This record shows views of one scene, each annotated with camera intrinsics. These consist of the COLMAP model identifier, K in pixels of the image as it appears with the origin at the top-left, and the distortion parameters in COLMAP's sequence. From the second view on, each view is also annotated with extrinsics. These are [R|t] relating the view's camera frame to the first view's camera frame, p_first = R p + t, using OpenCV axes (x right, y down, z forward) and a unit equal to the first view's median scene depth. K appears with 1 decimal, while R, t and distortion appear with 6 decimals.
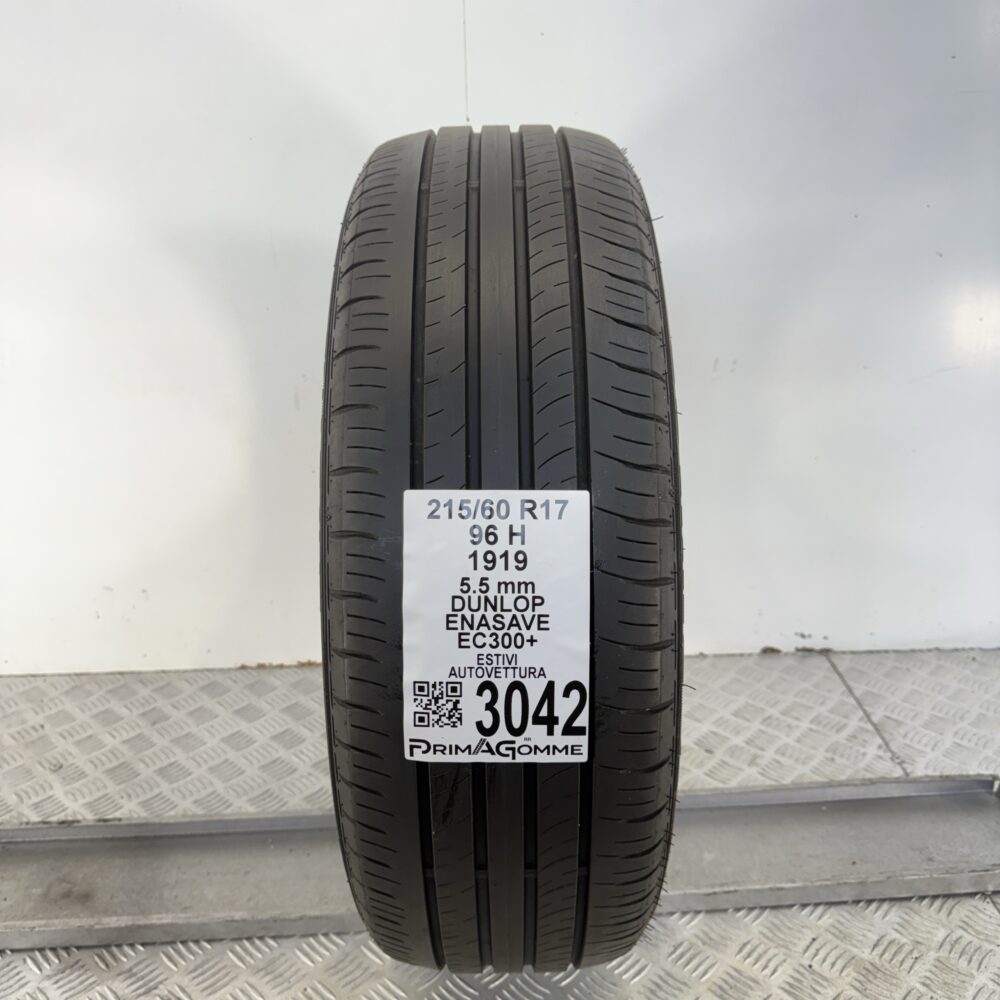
lens RADIAL K [[941.9, 0, 501.7], [0, 941.9, 487.7], [0, 0, 1]] dist [0.119661, -0.292404]
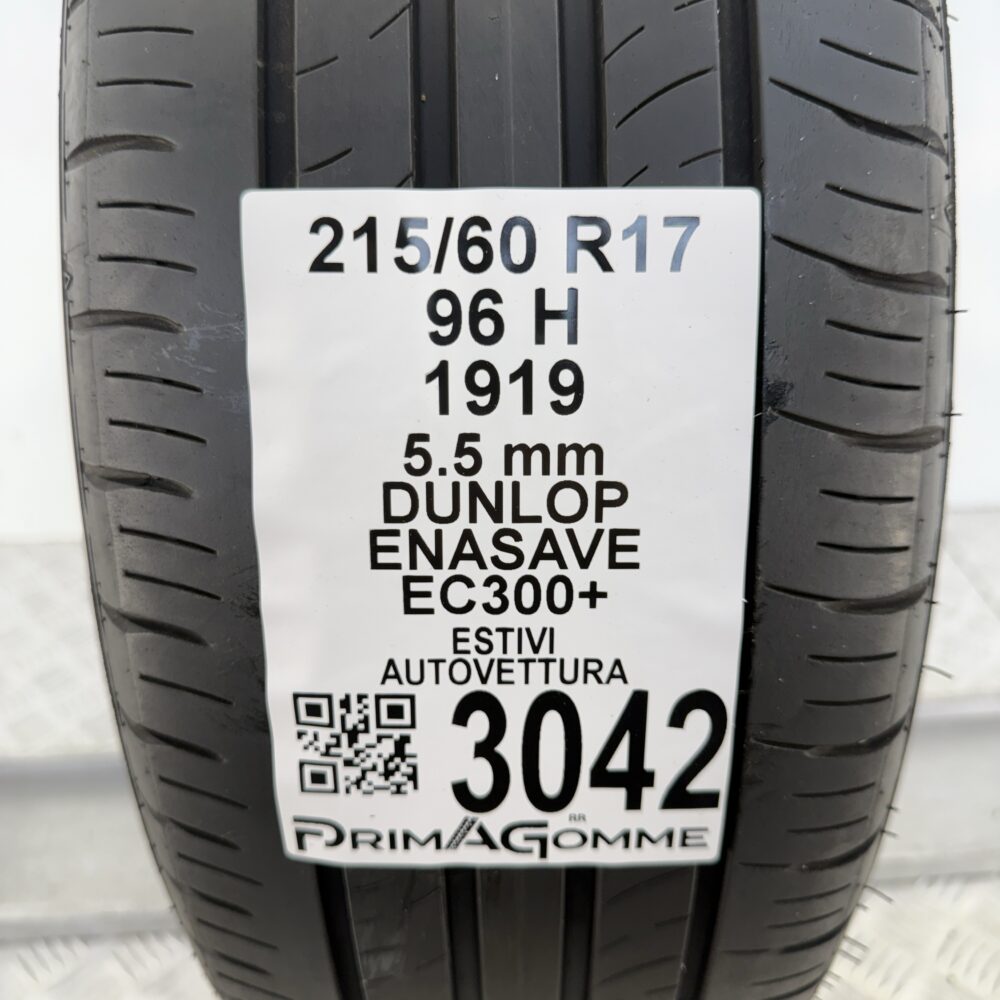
lens RADIAL K [[941.9, 0, 501.7], [0, 941.9, 487.7], [0, 0, 1]] dist [0.119661, -0.292404]
pose [[0.999924, -0.006978, 0.010174, -0.009114], [0.005083, 0.984437, 0.175664, 0.050493], [-0.011241, -0.175599, 0.984398, 0.624520]]
